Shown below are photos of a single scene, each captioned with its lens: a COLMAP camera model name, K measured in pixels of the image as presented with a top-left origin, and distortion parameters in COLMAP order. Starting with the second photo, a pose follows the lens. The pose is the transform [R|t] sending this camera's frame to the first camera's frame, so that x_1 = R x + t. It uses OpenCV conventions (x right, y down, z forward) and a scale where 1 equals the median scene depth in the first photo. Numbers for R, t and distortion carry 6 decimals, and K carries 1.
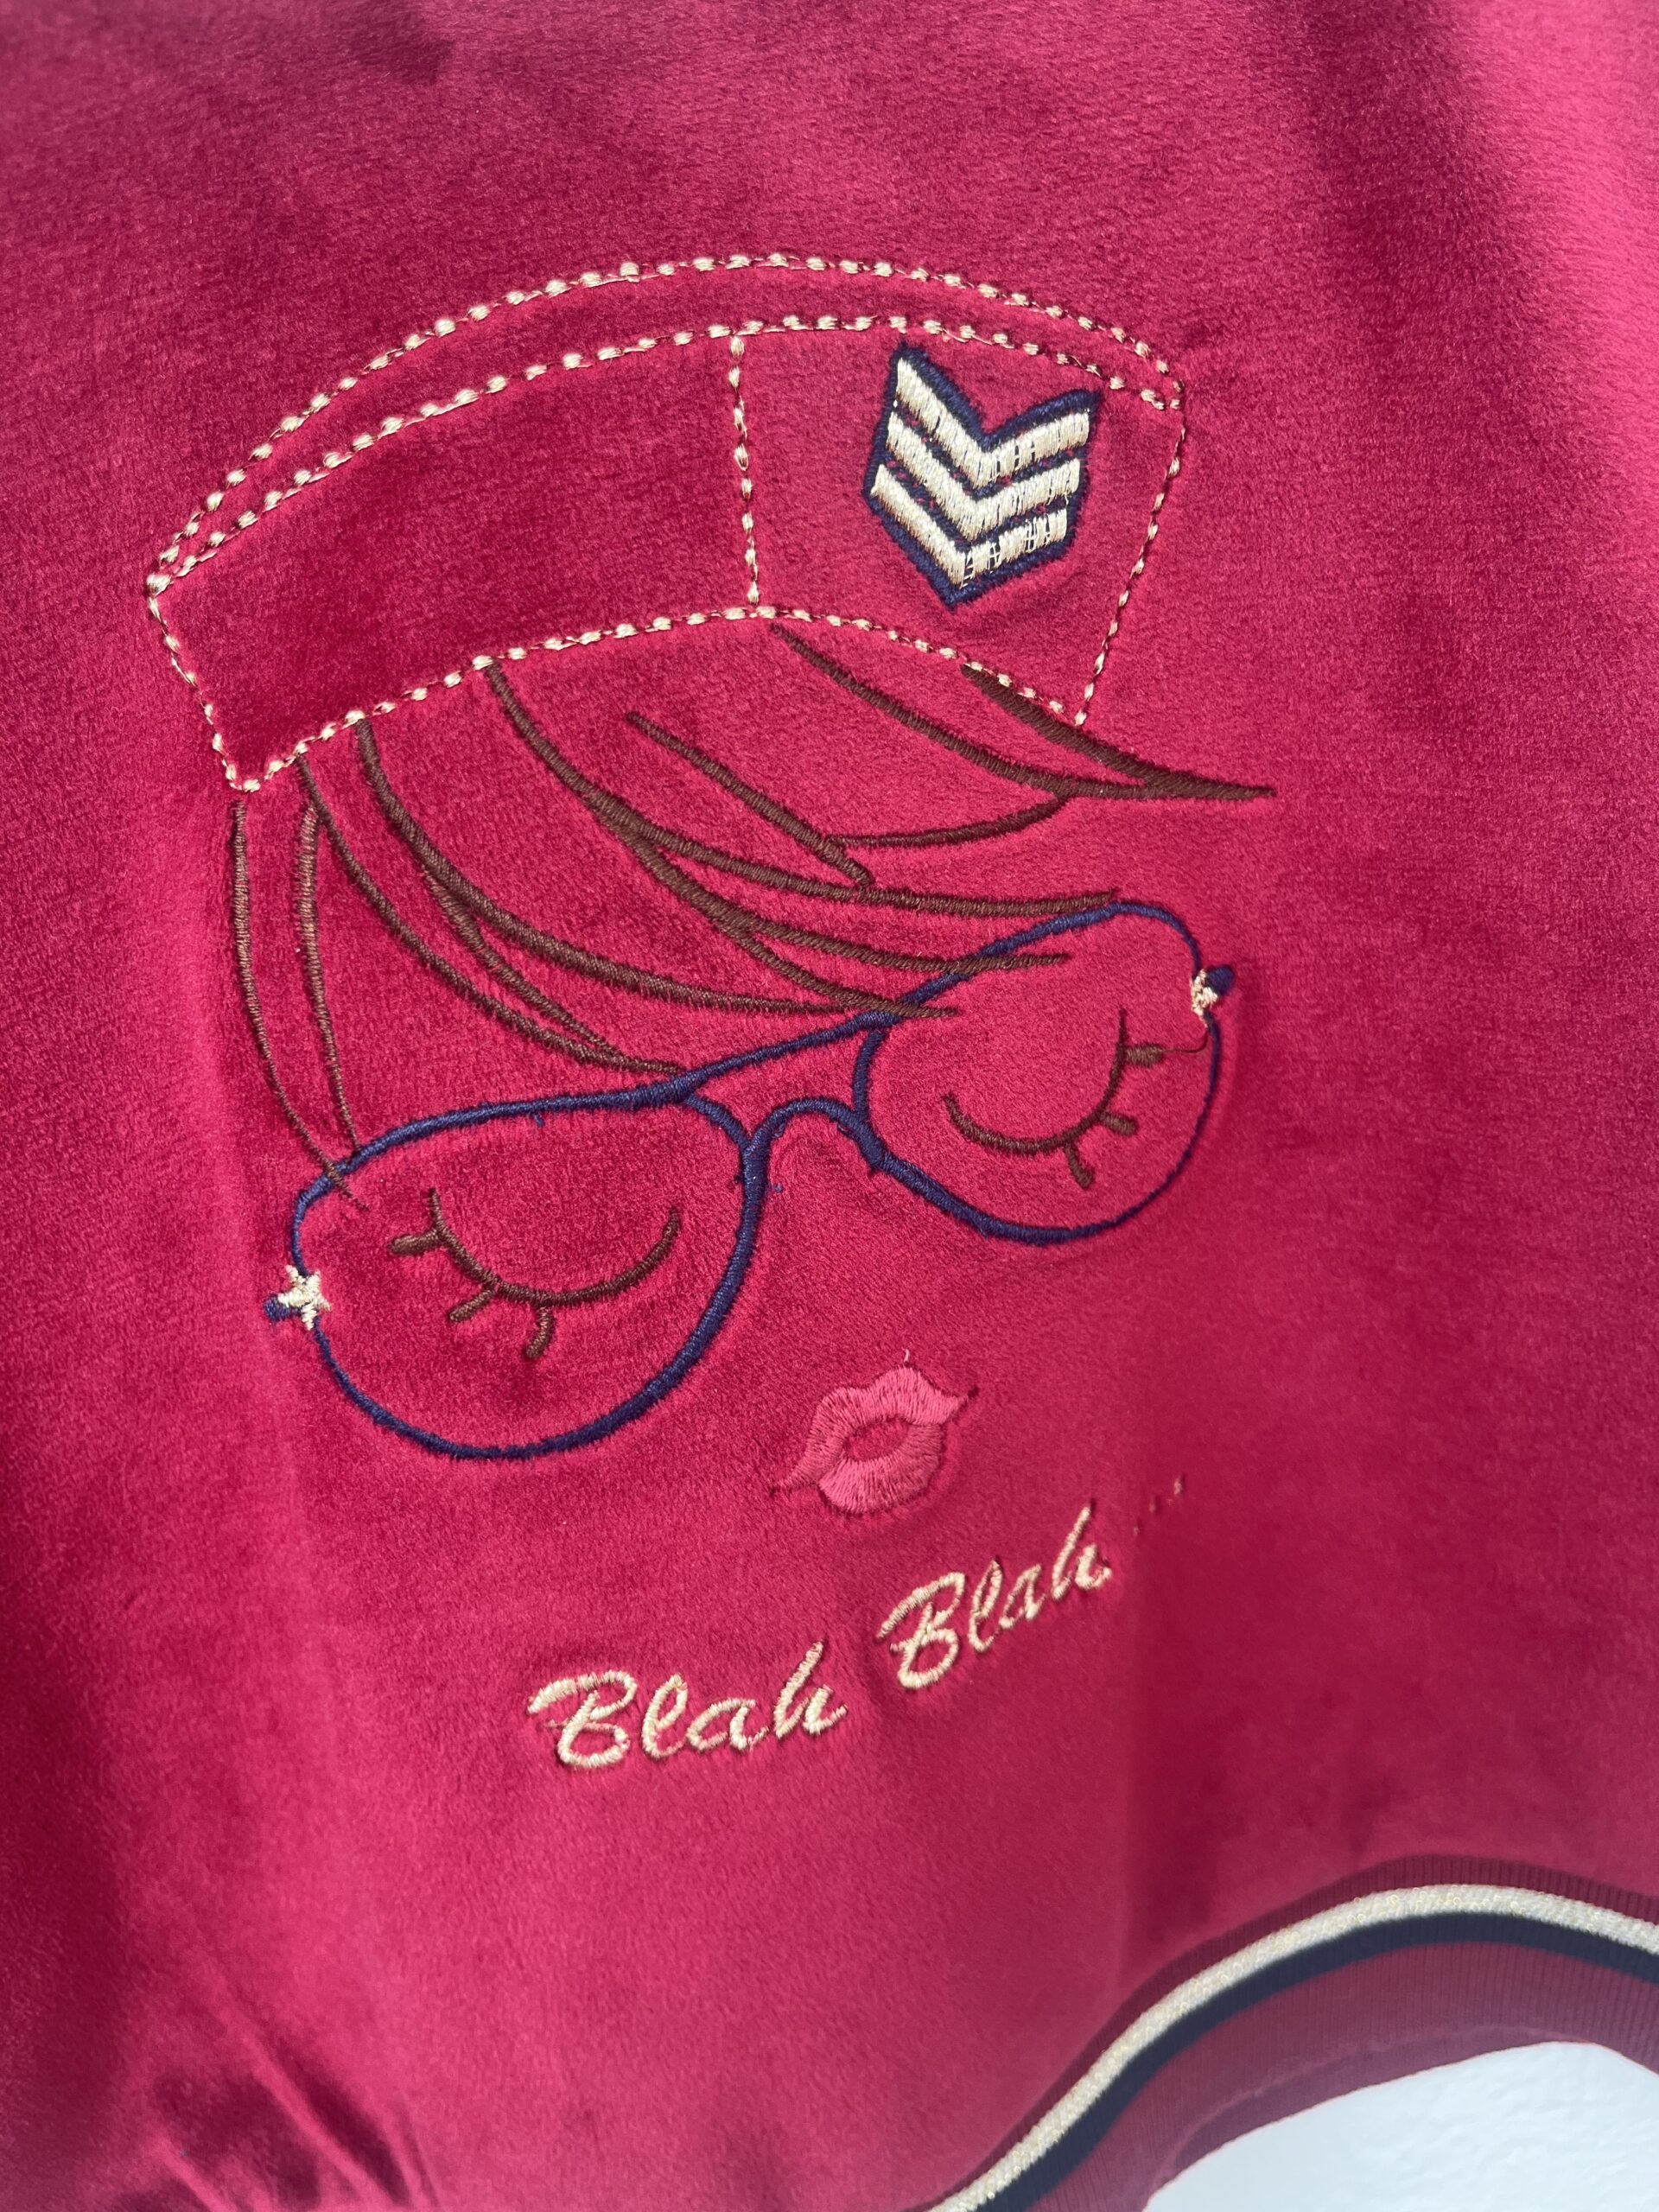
lens RADIAL K [[1675.4, 0, 835.9], [0, 1675.4, 1035.5], [0, 0, 1]] dist [0.008470, -0.061916]
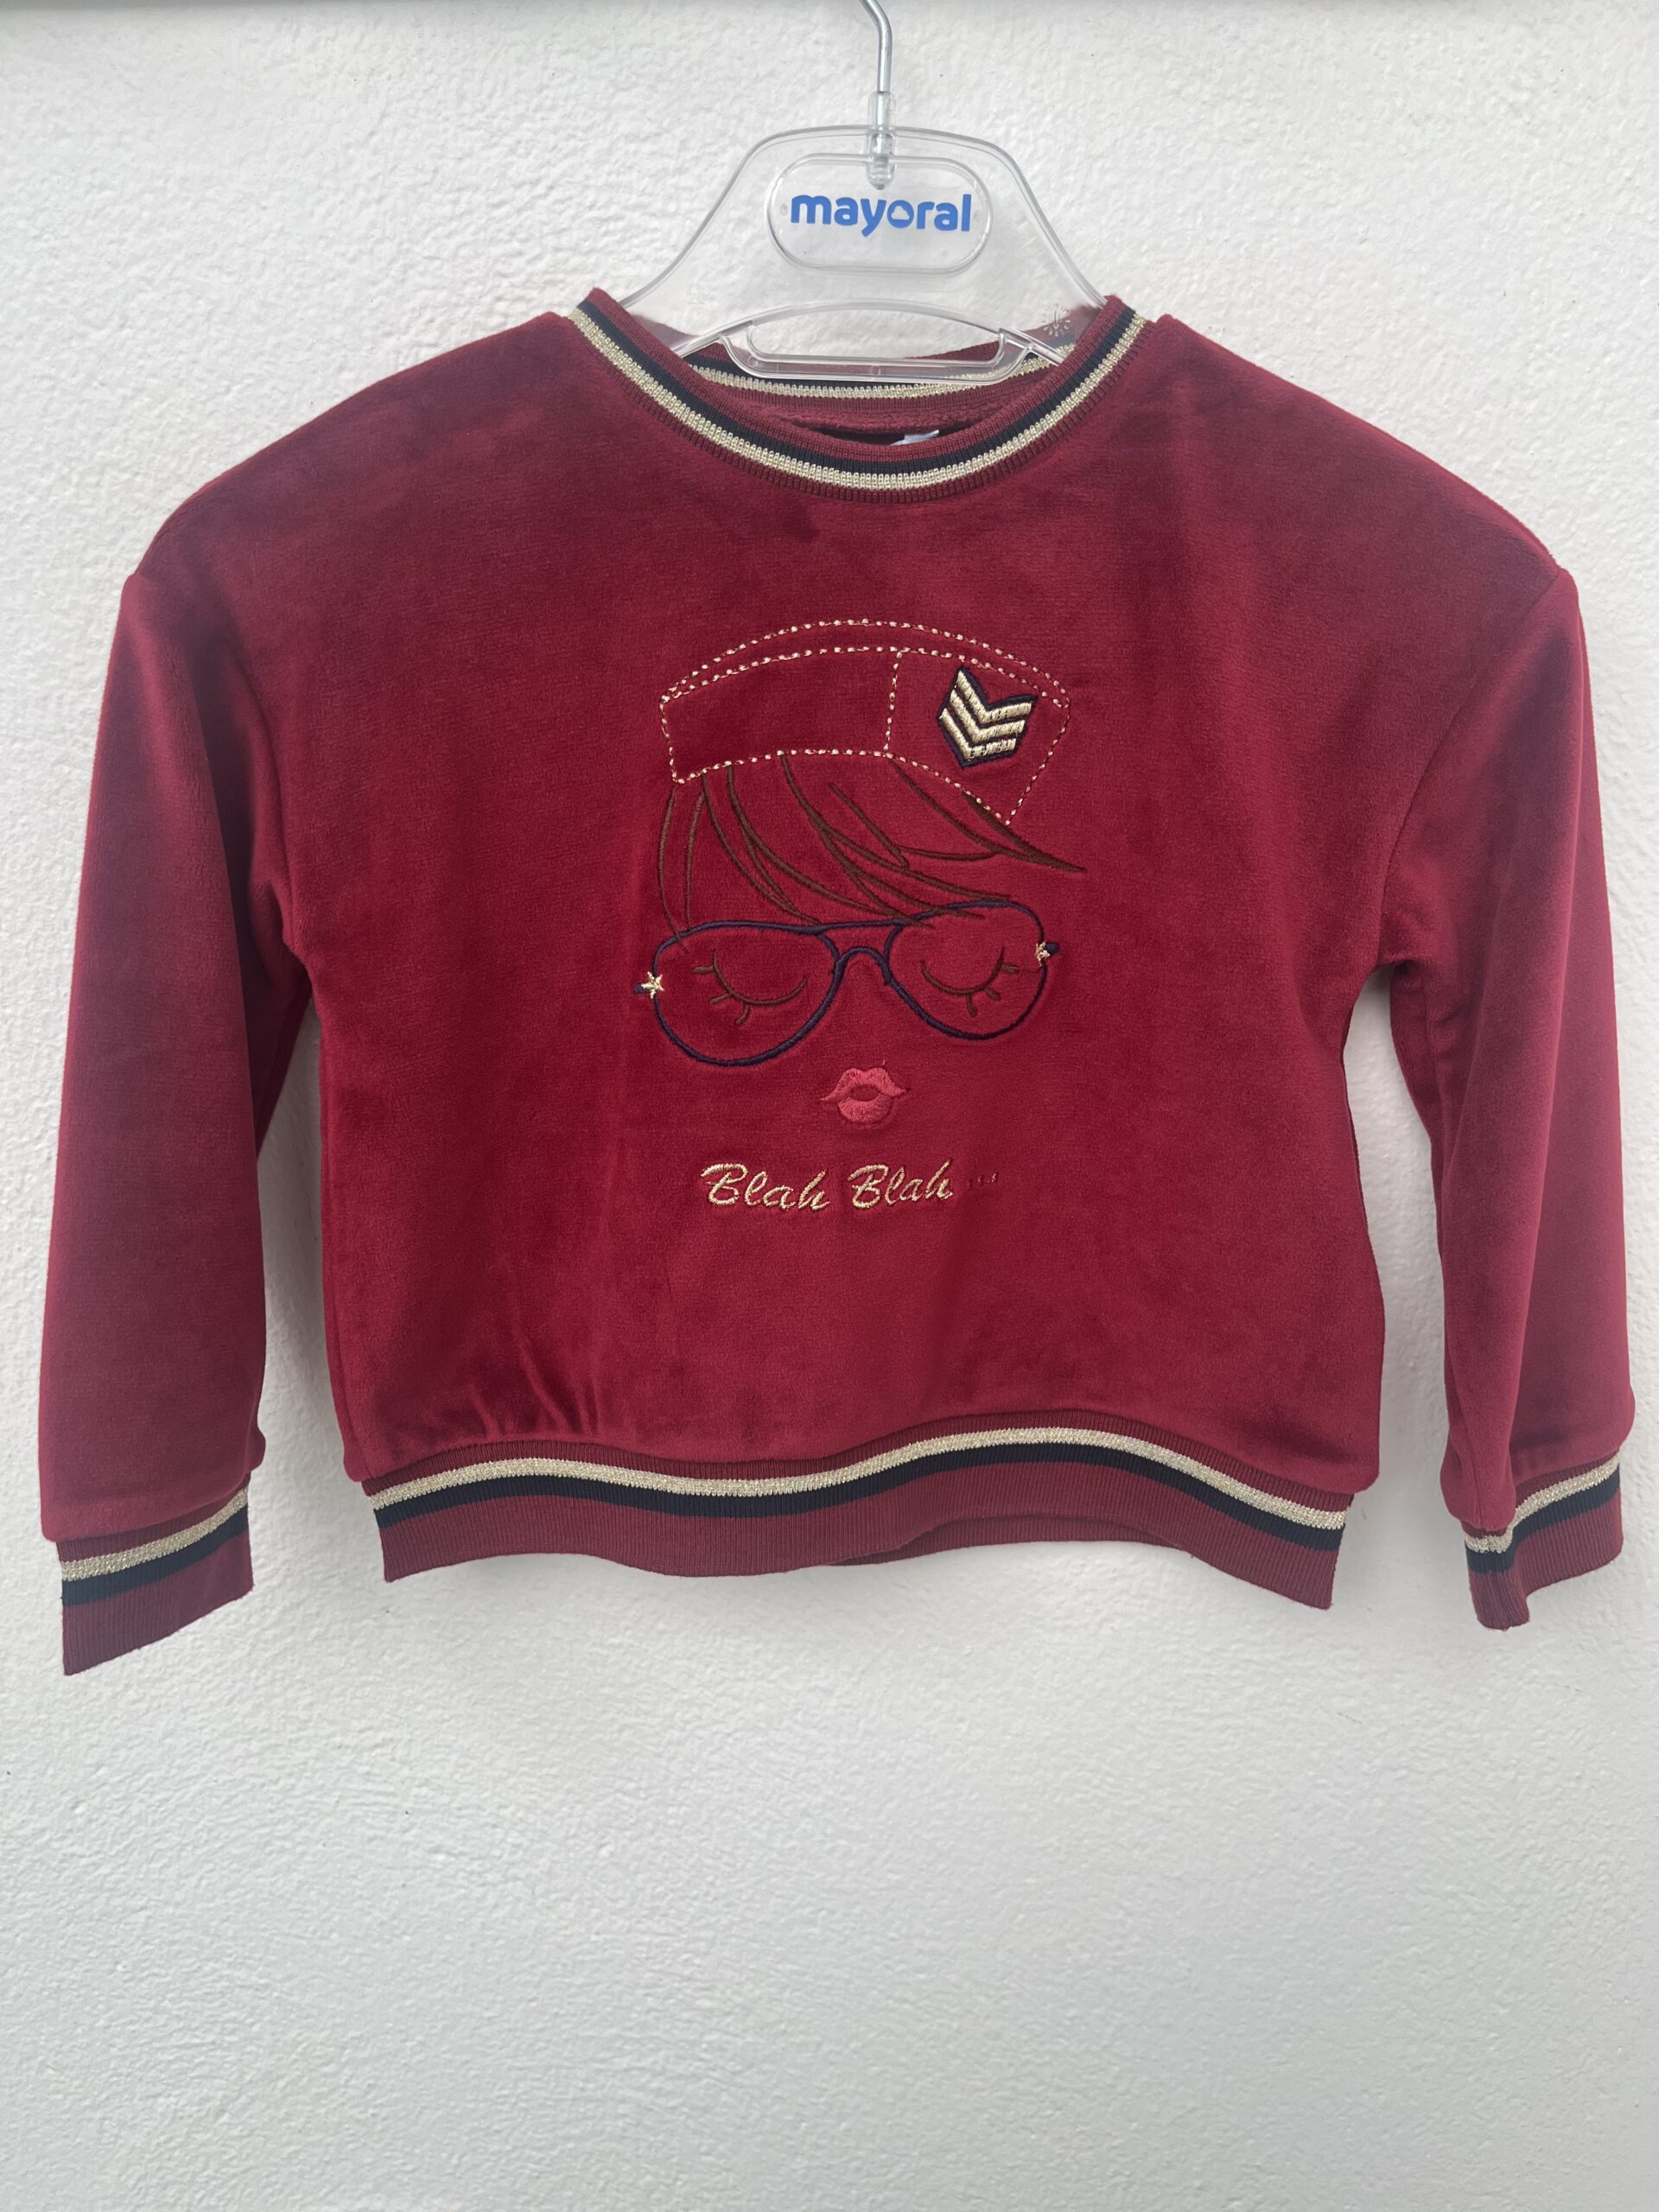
lens RADIAL K [[1732.7, 0, 829.5], [0, 1732.7, 1106.0], [0, 0, 1]] dist [0.046865, -0.115598]
pose [[0.976842, 0.206787, -0.054939, 0.122043], [-0.208905, 0.977271, -0.036045, 0.377209], [0.046237, 0.046688, 0.997839, -1.588722]]
